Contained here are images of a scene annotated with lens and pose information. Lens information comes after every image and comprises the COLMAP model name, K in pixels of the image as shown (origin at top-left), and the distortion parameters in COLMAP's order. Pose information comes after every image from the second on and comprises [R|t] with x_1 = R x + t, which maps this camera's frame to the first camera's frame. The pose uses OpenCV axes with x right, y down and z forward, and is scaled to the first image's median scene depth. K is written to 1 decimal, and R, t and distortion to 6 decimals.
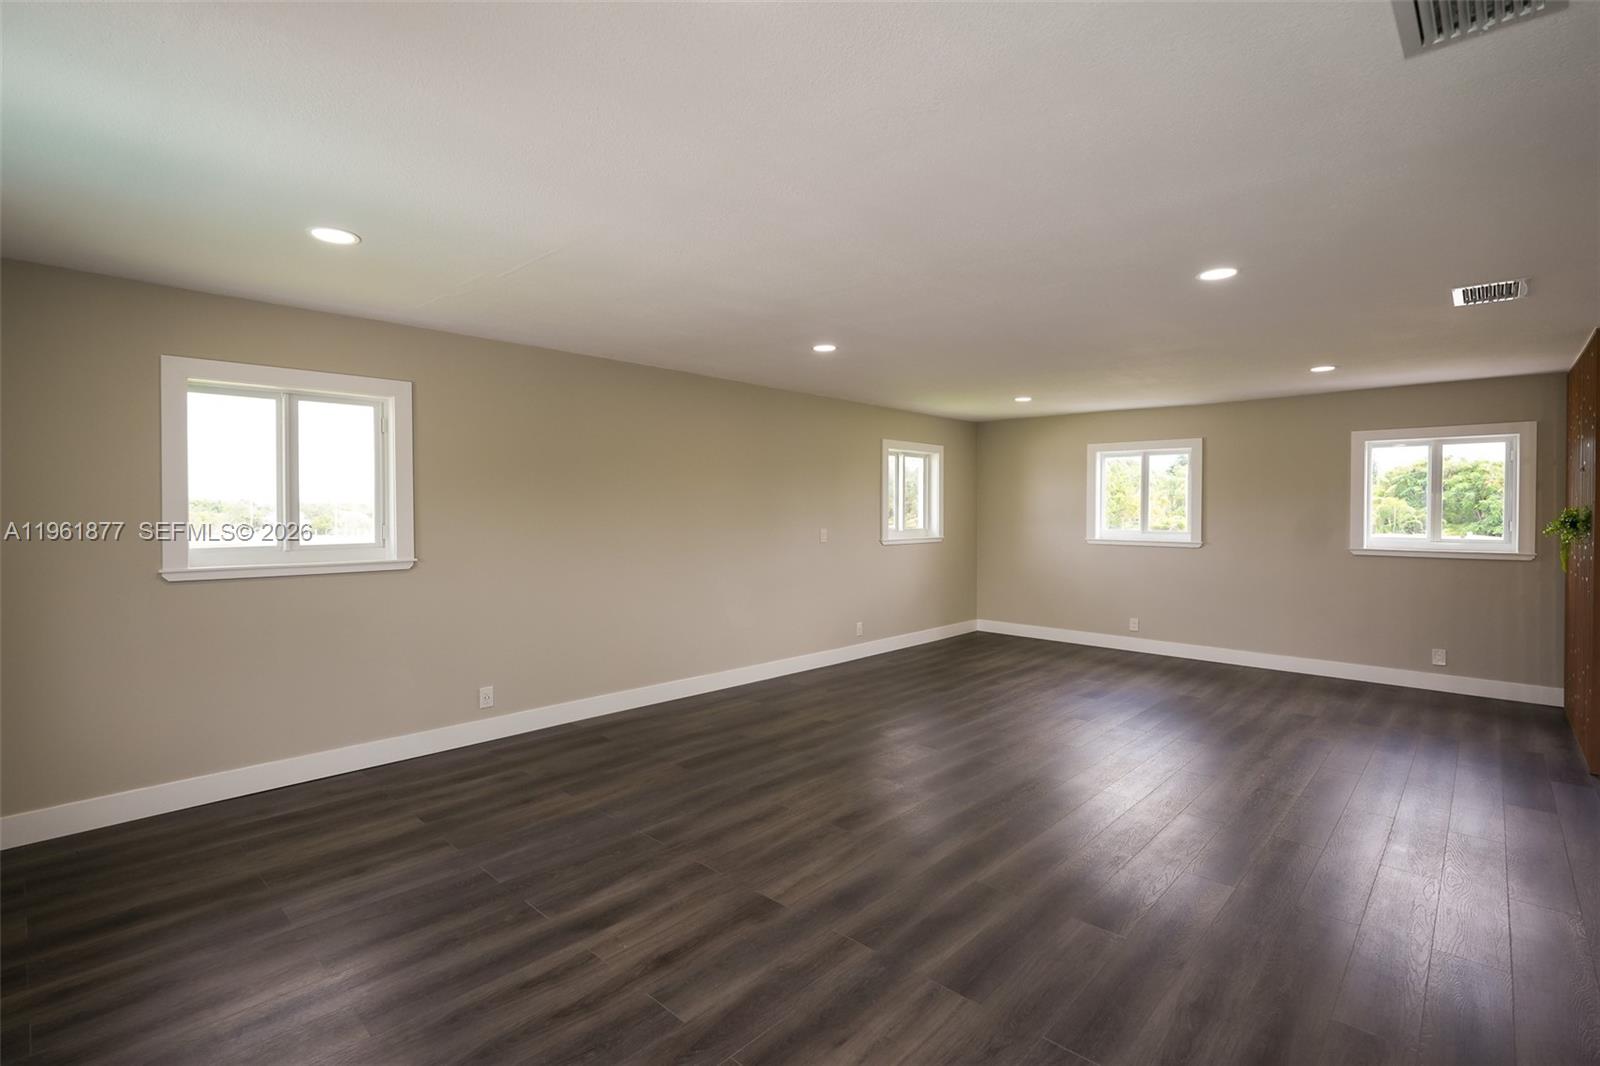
lens RADIAL K [[749.4, 0, 793.9], [0, 749.4, 488.9], [0, 0, 1]] dist [-0.005301, 0.001309]
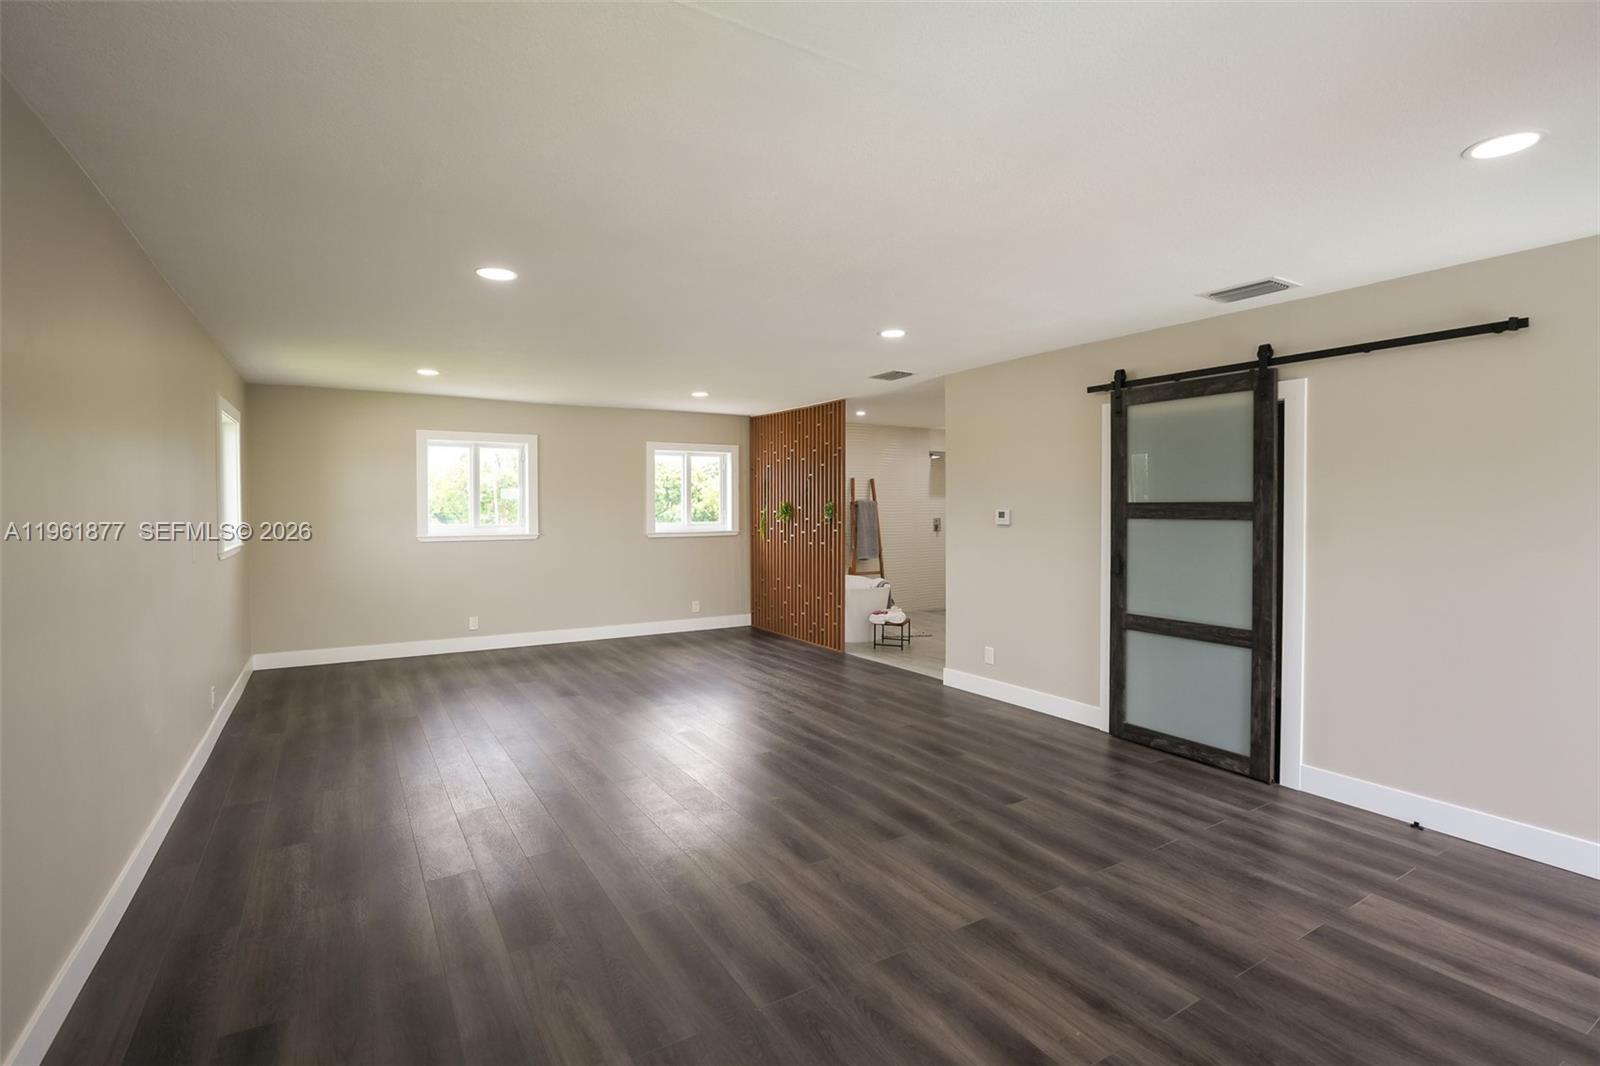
lens RADIAL K [[749.4, 0, 793.9], [0, 749.4, 488.9], [0, 0, 1]] dist [-0.005301, 0.001309]
pose [[0.259967, 0.012793, 0.965533, -0.503247], [-0.024123, 0.999686, -0.006751, 0.007990], [-0.965316, -0.021536, 0.260194, 0.495018]]
